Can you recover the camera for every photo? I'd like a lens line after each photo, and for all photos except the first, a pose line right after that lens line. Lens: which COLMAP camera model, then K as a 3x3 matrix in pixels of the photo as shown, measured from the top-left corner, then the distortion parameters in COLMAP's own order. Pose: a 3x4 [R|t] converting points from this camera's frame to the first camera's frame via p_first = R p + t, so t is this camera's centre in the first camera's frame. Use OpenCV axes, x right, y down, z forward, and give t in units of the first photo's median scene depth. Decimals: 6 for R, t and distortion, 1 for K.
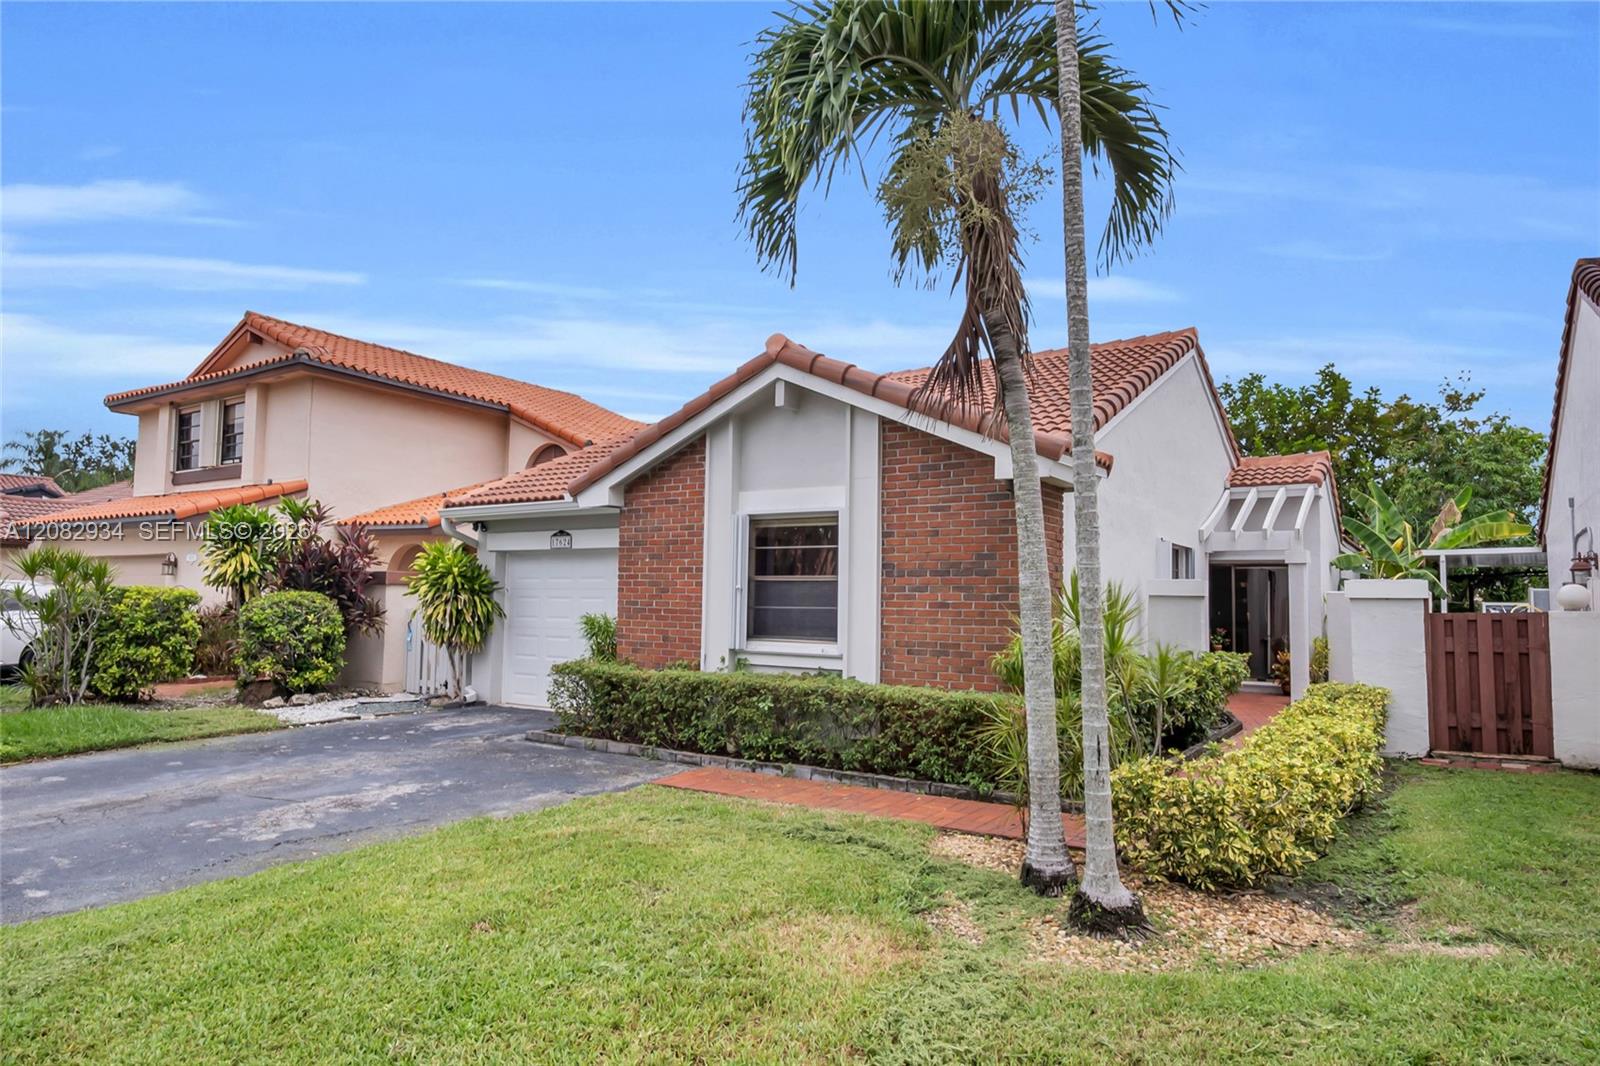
lens RADIAL K [[973.0, 0, 790.5], [0, 973.0, 528.3], [0, 0, 1]] dist [-0.012320, -0.000823]
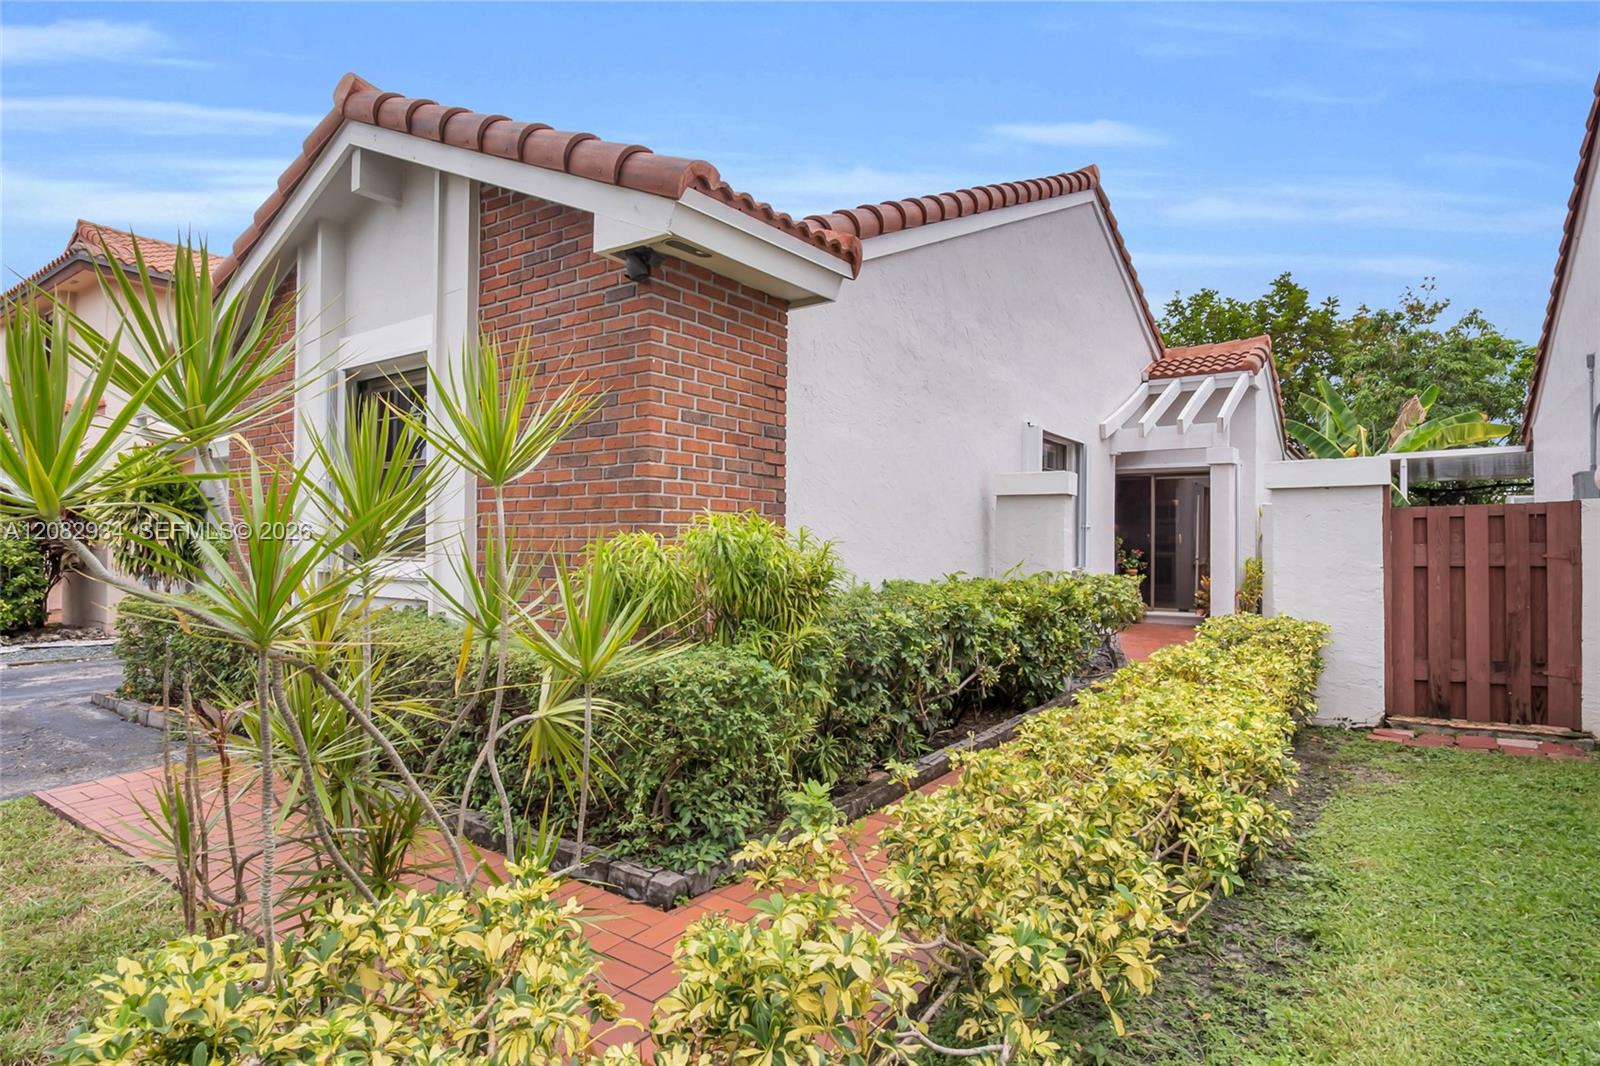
lens RADIAL K [[844.6, 0, 808.4], [0, 844.6, 535.0], [0, 0, 1]] dist [-0.023449, -0.000711]
pose [[0.999750, -0.011623, -0.019083, 0.277271], [0.012810, 0.997911, 0.063324, 0.064999], [0.018307, -0.063553, 0.997811, 0.428492]]
